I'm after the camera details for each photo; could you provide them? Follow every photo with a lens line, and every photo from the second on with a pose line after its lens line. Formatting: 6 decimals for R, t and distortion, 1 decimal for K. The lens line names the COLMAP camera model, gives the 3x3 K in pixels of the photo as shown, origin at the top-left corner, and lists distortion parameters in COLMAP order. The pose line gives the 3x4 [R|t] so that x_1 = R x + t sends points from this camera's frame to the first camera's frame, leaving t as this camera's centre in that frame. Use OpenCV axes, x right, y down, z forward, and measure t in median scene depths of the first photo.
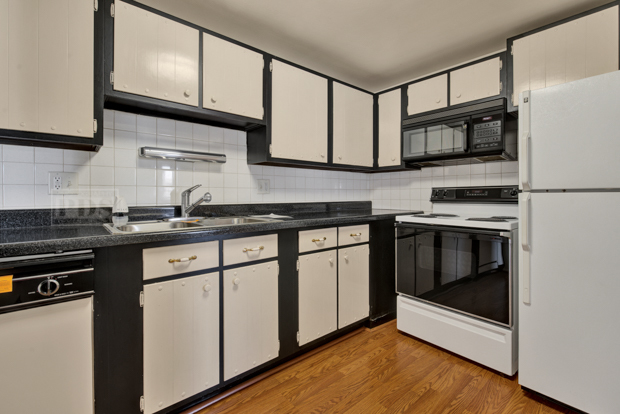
lens RADIAL K [[279.8, 0, 306.0], [0, 279.8, 193.6], [0, 0, 1]] dist [0.002809, -0.001051]
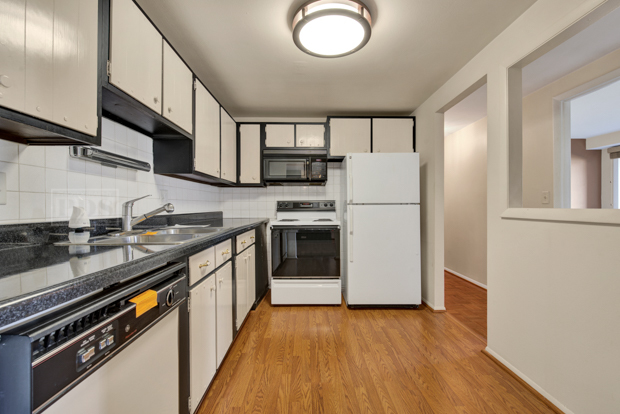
lens RADIAL K [[279.8, 0, 309.1], [0, 279.8, 203.0], [0, 0, 1]] dist [0.002809, -0.001051]
pose [[0.637437, 0.009894, 0.770439, -0.607731], [-0.004044, 0.999947, -0.009496, 0.002100], [-0.770492, 0.002938, 0.637443, -0.011166]]
